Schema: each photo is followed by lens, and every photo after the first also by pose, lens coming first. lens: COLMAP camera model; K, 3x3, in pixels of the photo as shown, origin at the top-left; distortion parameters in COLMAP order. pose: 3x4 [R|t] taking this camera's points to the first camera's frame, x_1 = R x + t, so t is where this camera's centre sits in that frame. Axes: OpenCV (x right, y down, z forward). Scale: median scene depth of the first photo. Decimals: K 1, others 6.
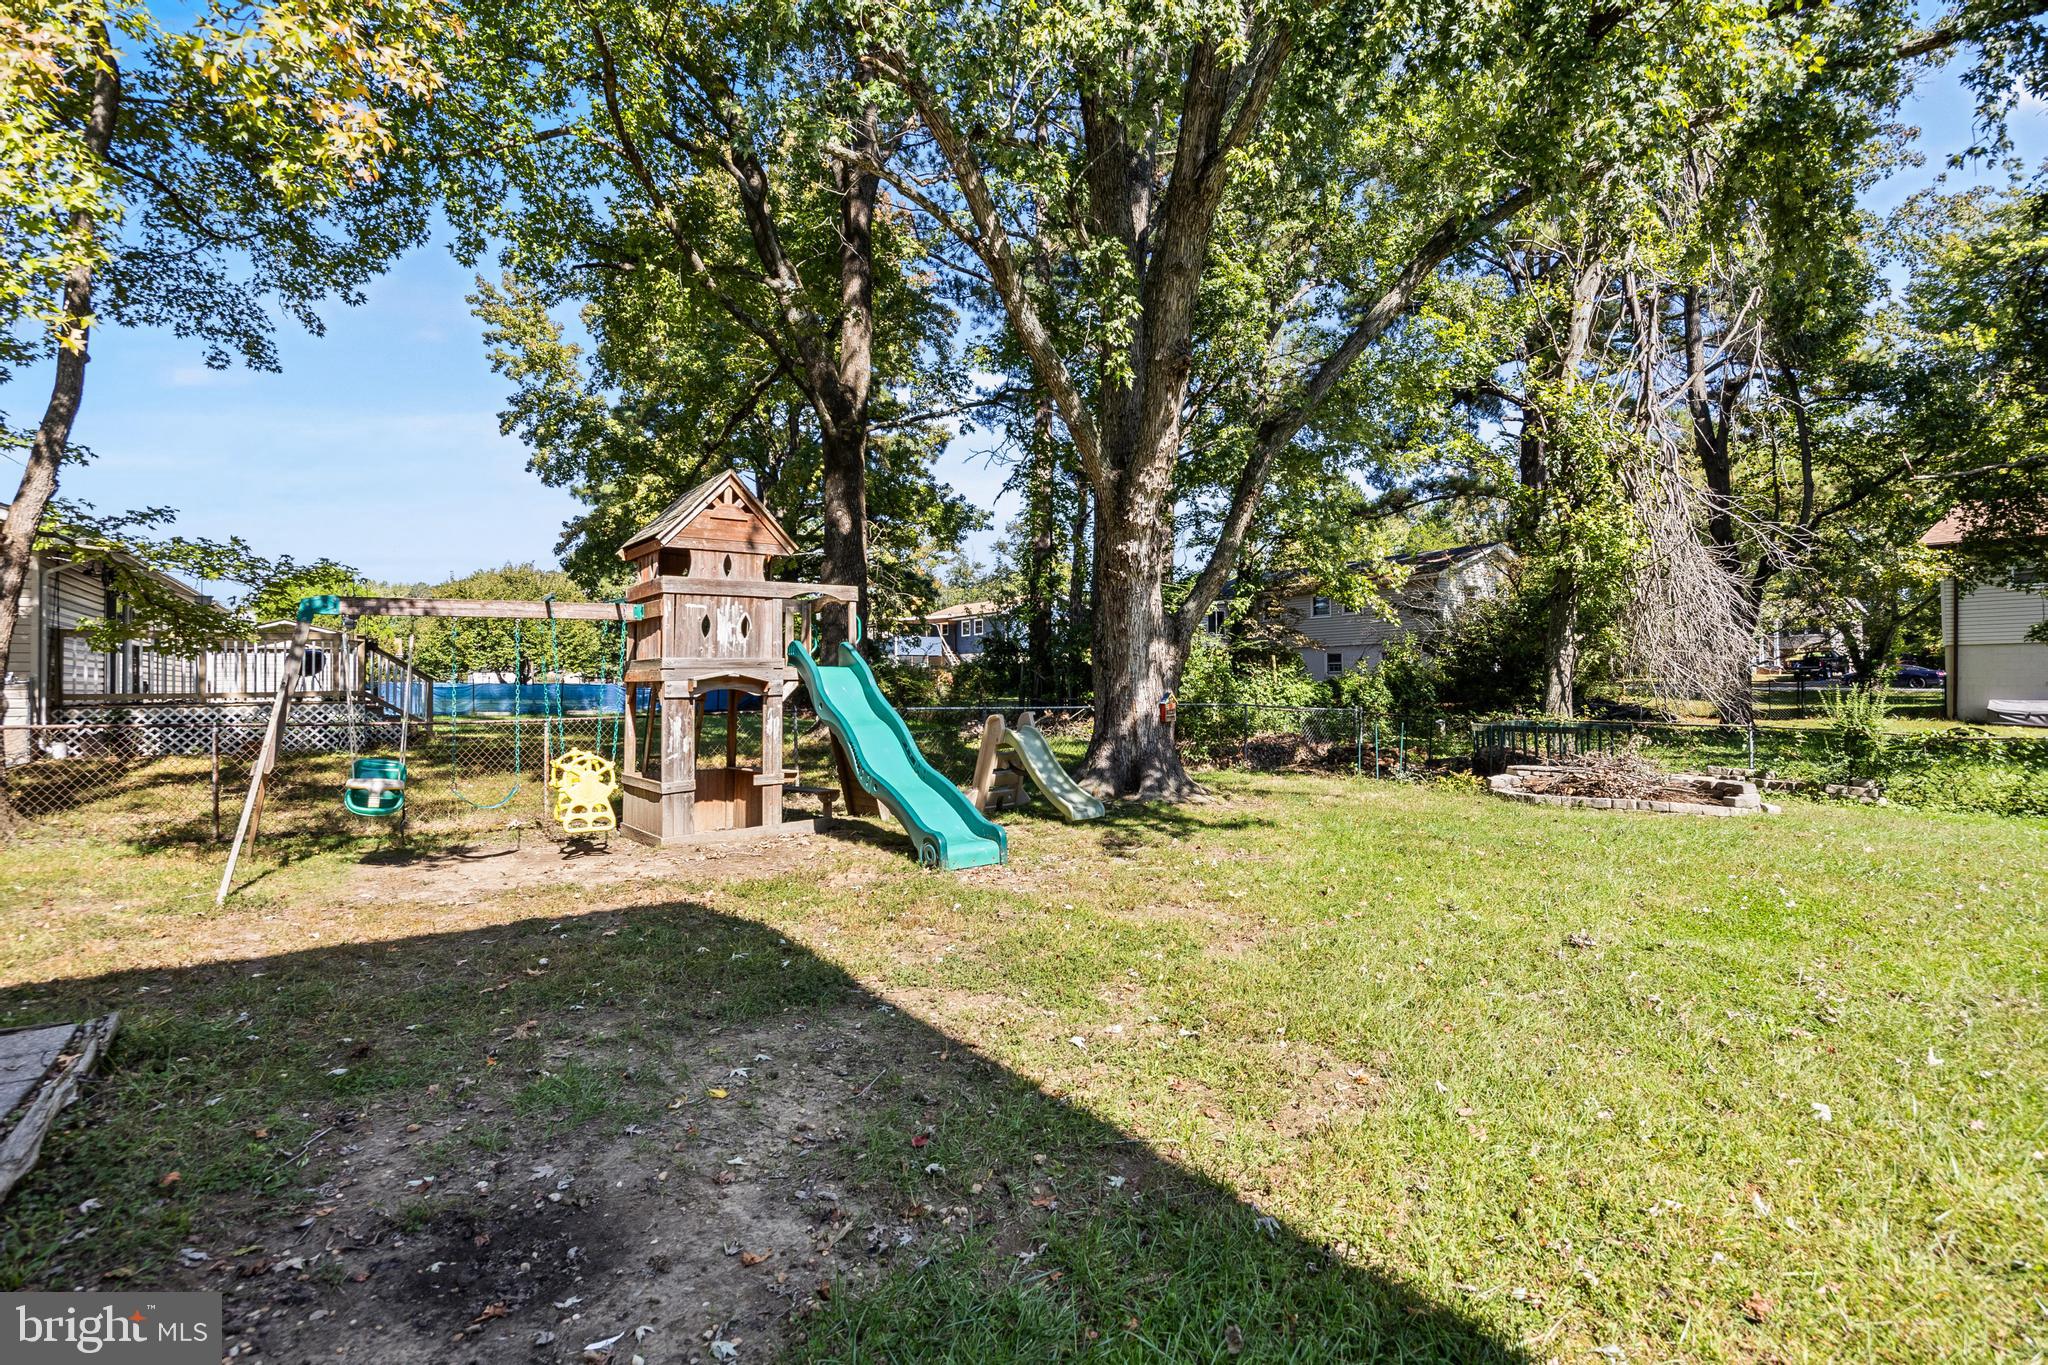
lens RADIAL K [[950.3, 0, 1024.0], [0, 950.3, 682.5], [0, 0, 1]] dist [-0.015575, 0.000286]
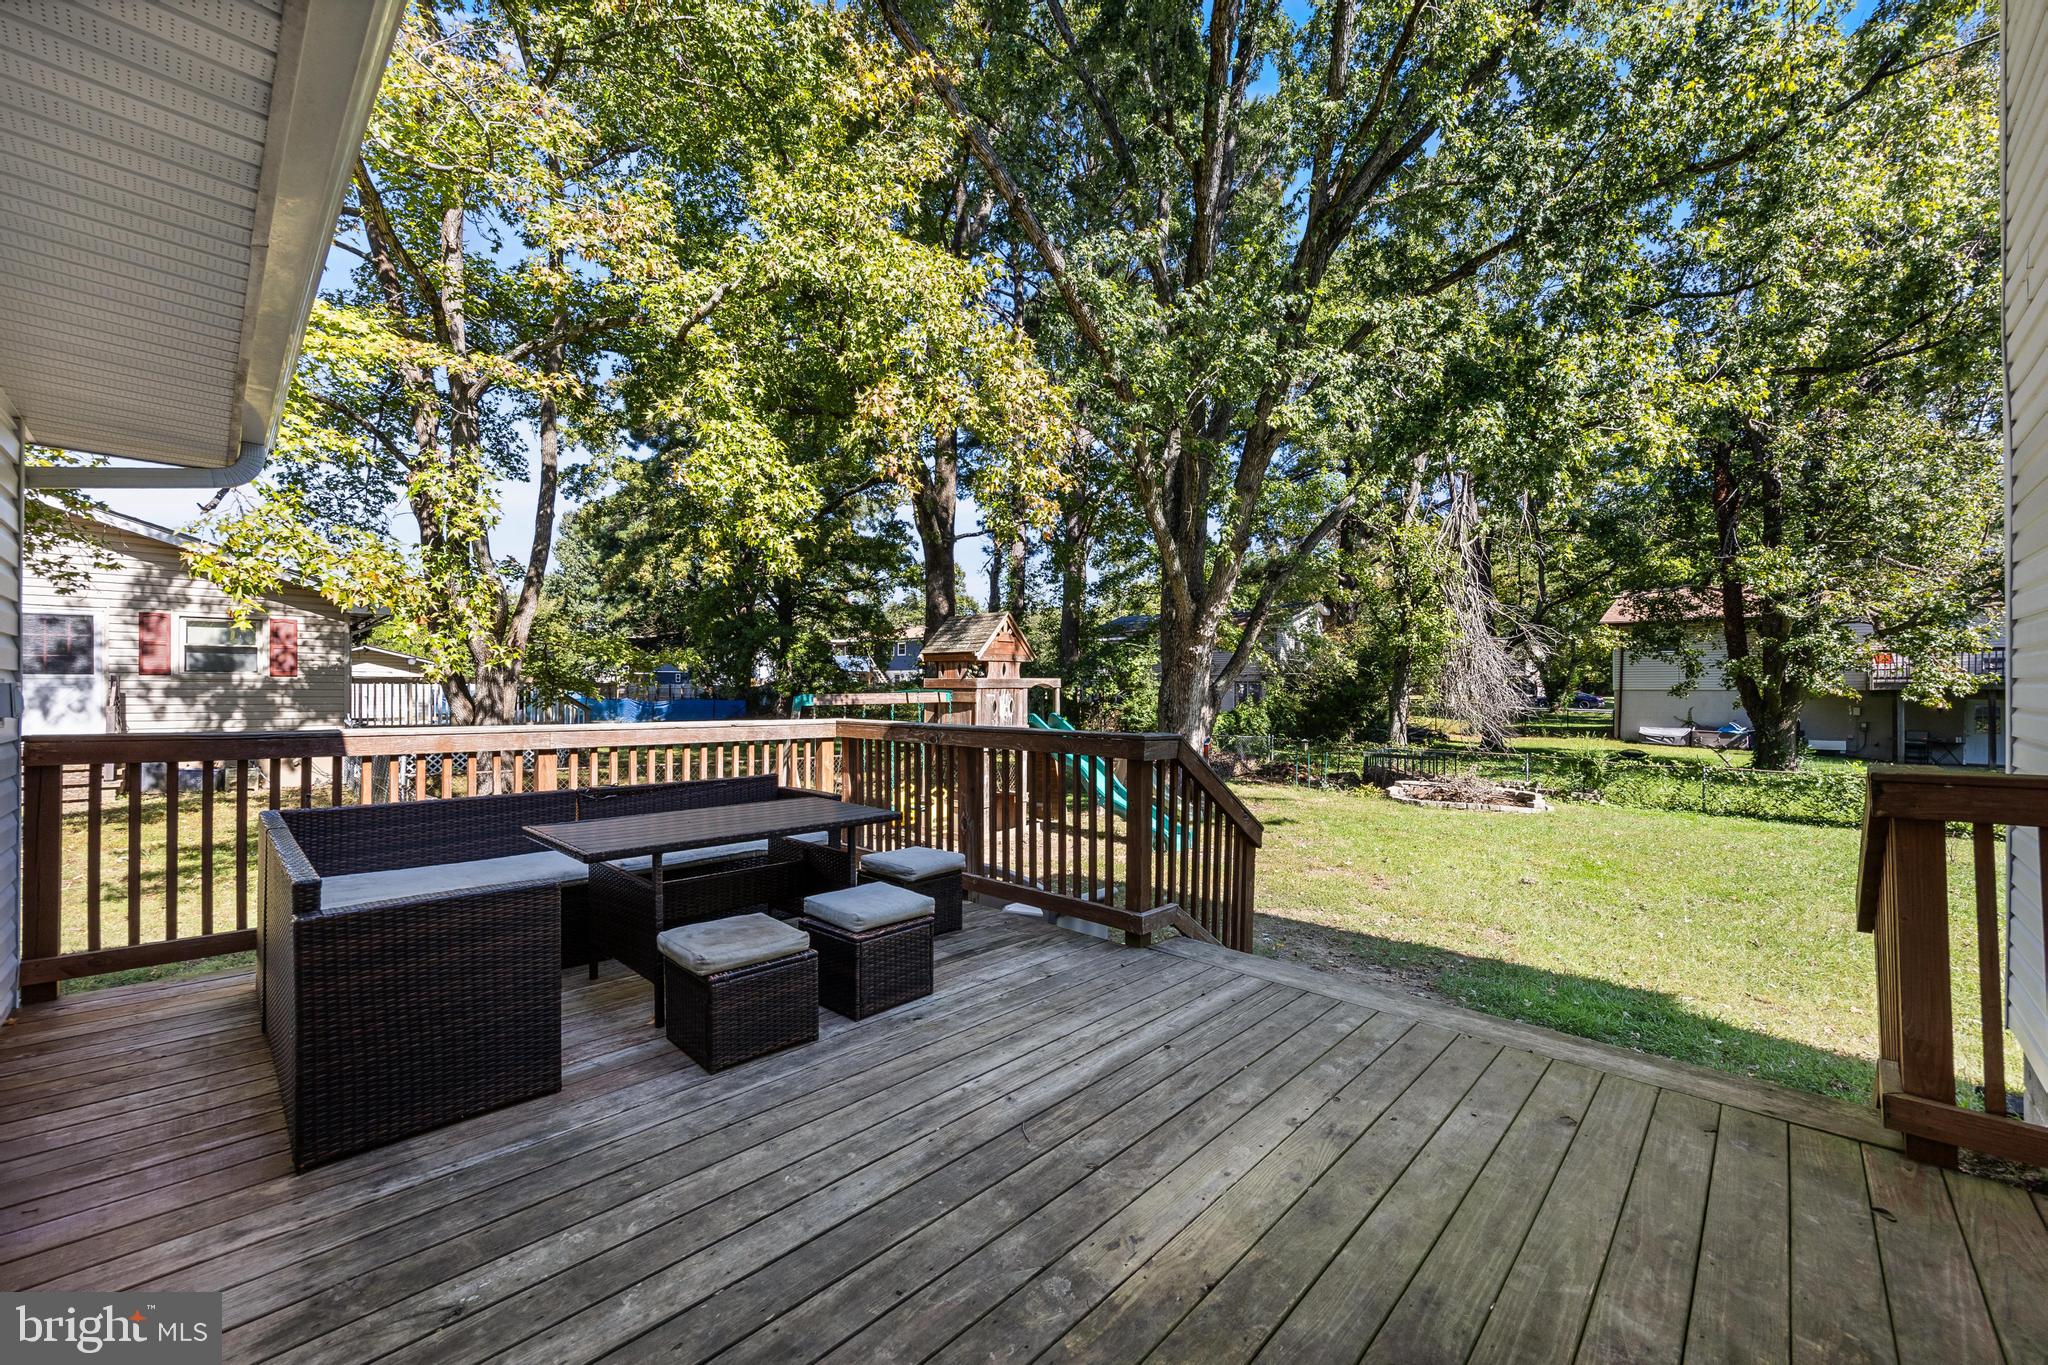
lens RADIAL K [[797.3, 0, 1028.8], [0, 797.3, 696.7], [0, 0, 1]] dist [-0.001808, -0.000170]
pose [[0.987043, 0.012213, 0.159989, -0.339568], [-0.013804, 0.999866, 0.008839, -0.061606], [-0.159860, -0.010933, 0.987079, -0.252337]]
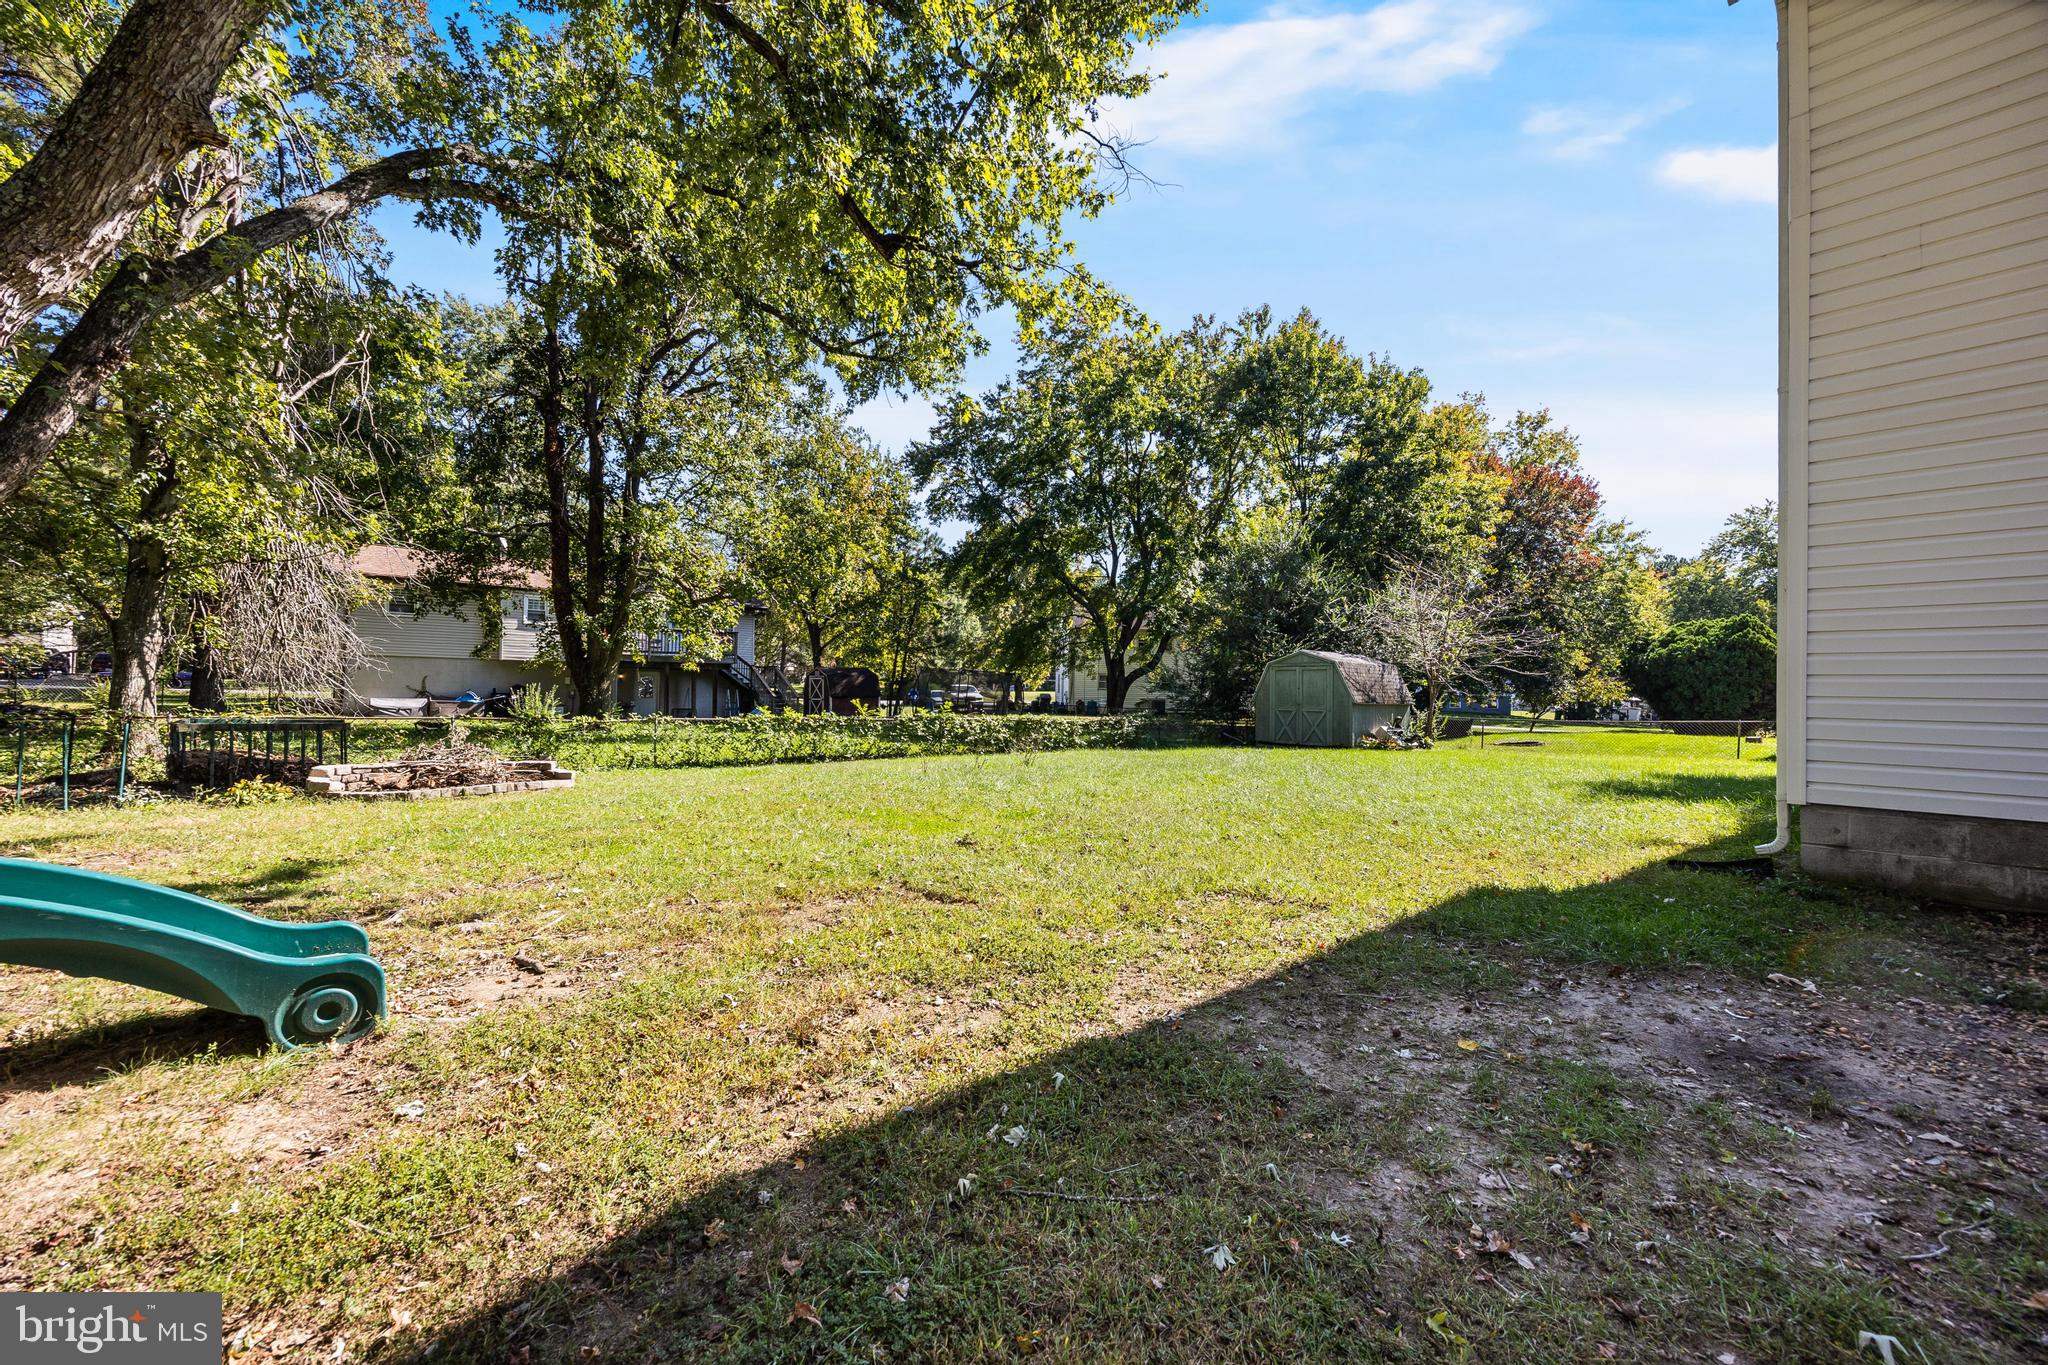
lens RADIAL K [[797.3, 0, 1028.8], [0, 797.3, 696.7], [0, 0, 1]] dist [-0.001808, -0.000170]
pose [[-0.088145, 0.006526, 0.996086, -0.303064], [-0.020786, 0.999749, -0.008390, 0.012587], [-0.995891, -0.021444, -0.087987, 0.403520]]
